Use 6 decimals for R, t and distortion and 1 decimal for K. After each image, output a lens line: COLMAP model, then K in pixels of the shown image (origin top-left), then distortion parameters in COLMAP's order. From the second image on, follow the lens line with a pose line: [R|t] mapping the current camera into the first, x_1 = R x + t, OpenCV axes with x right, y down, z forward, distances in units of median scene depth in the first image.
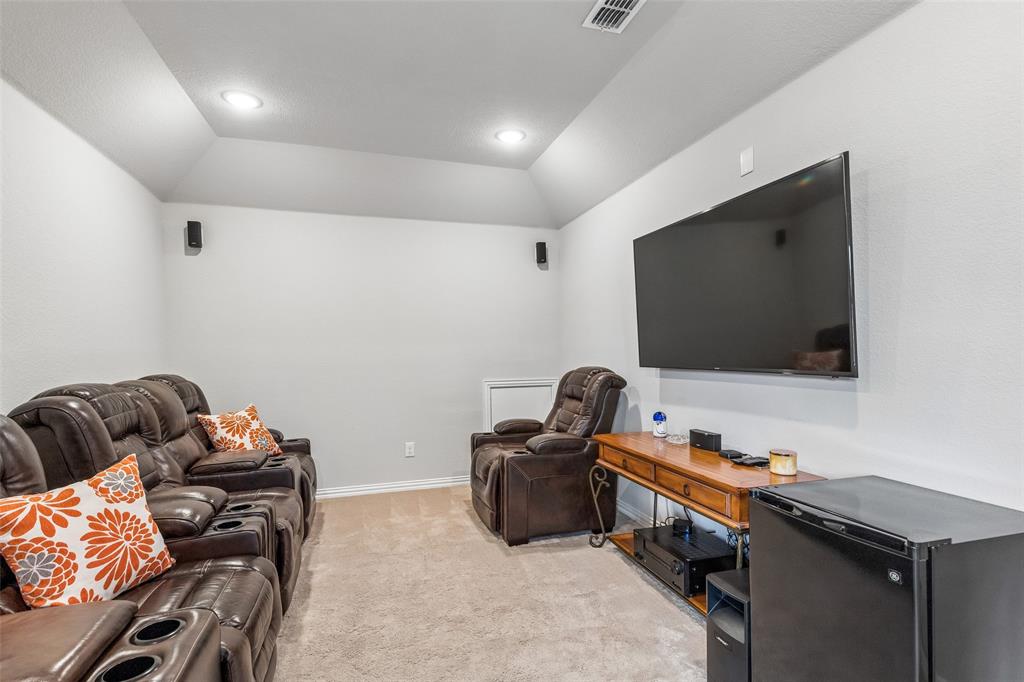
lens RADIAL K [[470.4, 0, 513.0], [0, 470.4, 344.3], [0, 0, 1]] dist [0.008380, -0.002705]
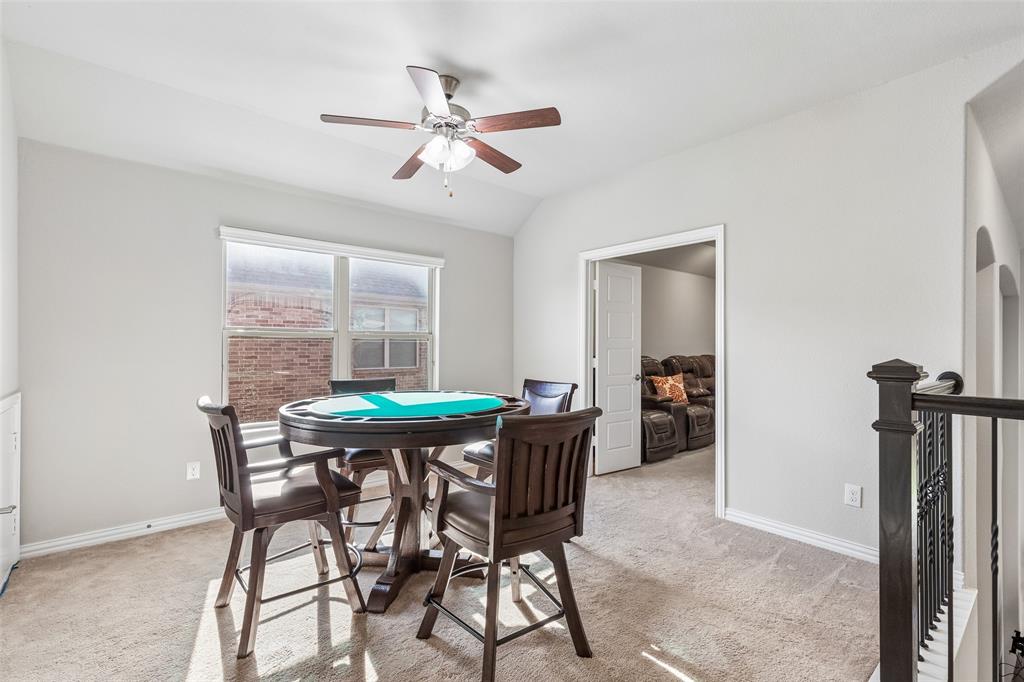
lens RADIAL K [[470.4, 0, 513.8], [0, 470.4, 342.4], [0, 0, 1]] dist [0.008380, -0.002705]
pose [[0.380335, 0.002907, -0.924844, 2.326900], [-0.001890, 0.999995, 0.002366, -0.013725], [0.924847, 0.000848, 0.380338, -1.788785]]
